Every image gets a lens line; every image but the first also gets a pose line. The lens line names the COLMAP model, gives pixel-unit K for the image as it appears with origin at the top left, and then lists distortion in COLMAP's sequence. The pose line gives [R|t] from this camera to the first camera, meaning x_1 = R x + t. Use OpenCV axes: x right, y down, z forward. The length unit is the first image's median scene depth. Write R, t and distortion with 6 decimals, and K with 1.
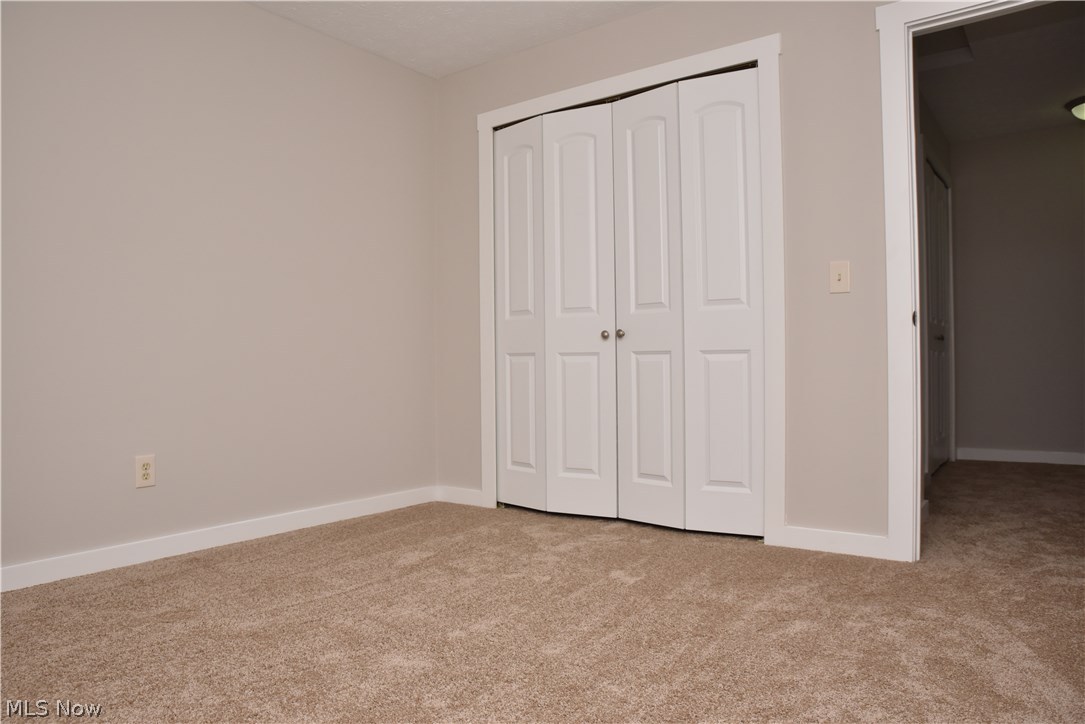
lens RADIAL K [[761.8, 0, 542.5], [0, 761.8, 362.0], [0, 0, 1]] dist [-0.094534, 0.000881]
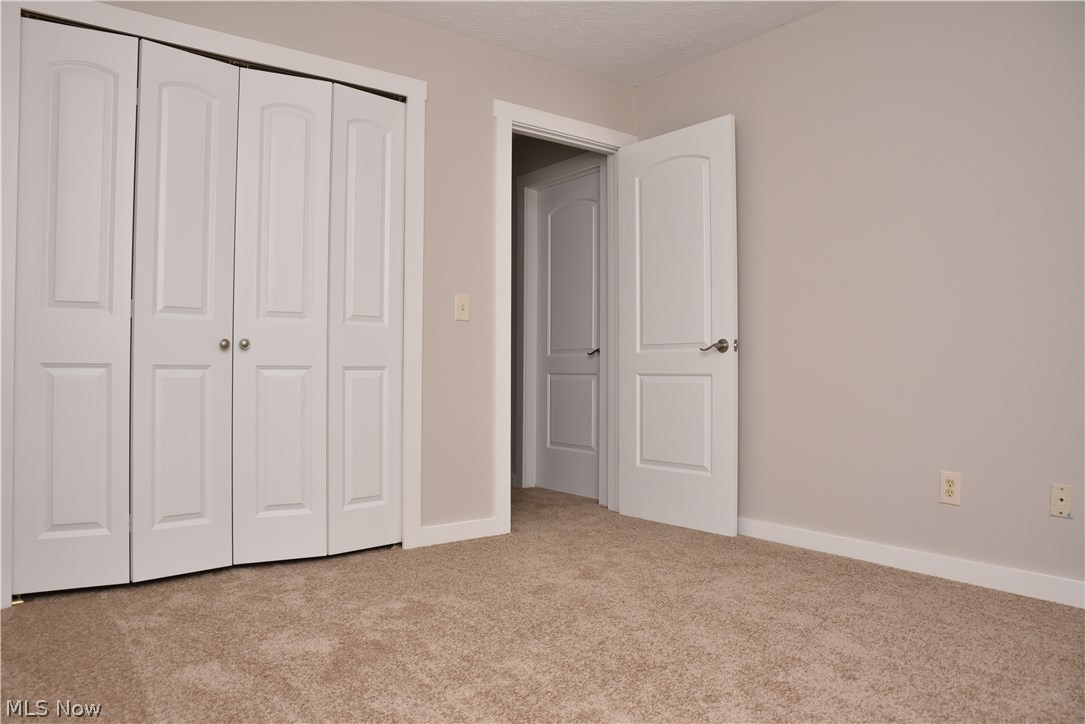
lens RADIAL K [[743.7, 0, 541.0], [0, 743.7, 354.1], [0, 0, 1]] dist [0.007831, 0.002065]
pose [[0.307521, 0.033141, 0.950964, -0.584082], [-0.002188, 0.999415, -0.034122, 0.001299], [-0.951539, 0.008412, 0.307414, 0.432041]]
